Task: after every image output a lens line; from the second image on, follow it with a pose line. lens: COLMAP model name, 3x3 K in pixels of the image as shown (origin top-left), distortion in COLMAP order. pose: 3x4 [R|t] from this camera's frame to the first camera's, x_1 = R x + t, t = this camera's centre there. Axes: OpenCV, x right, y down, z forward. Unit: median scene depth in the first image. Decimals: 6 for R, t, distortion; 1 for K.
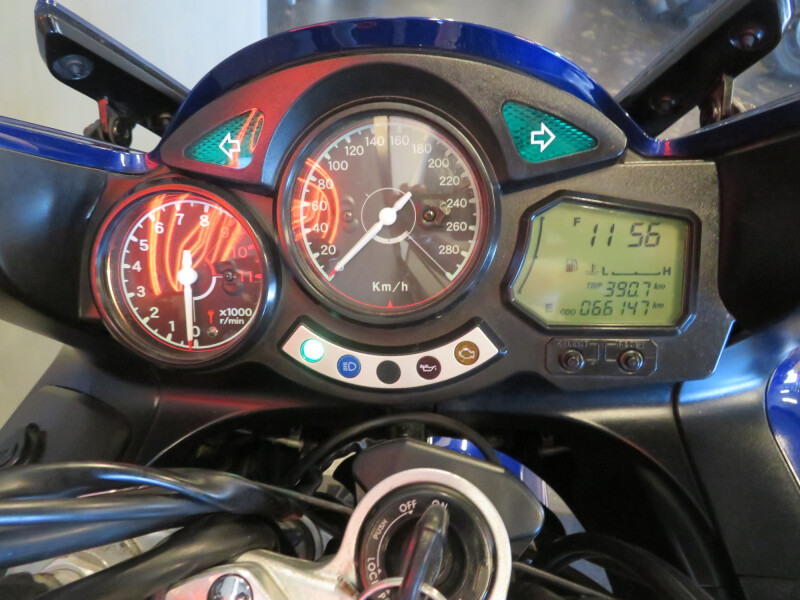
lens RADIAL K [[571.7, 0, 400.0], [0, 571.7, 300.0], [0, 0, 1]] dist [-0.007583, 0.000782]
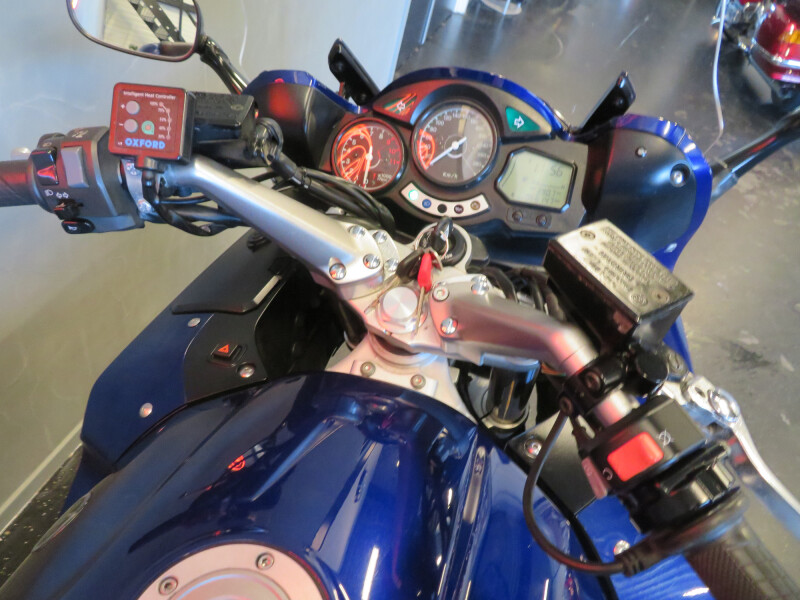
lens RADIAL K [[571.7, 0, 400.0], [0, 571.7, 300.0], [0, 0, 1]] dist [-0.007583, 0.000782]
pose [[0.971722, 0.208126, -0.111536, 0.159196], [-0.214251, 0.975697, -0.045949, 0.662599], [0.099262, 0.068546, 0.992698, -1.417608]]
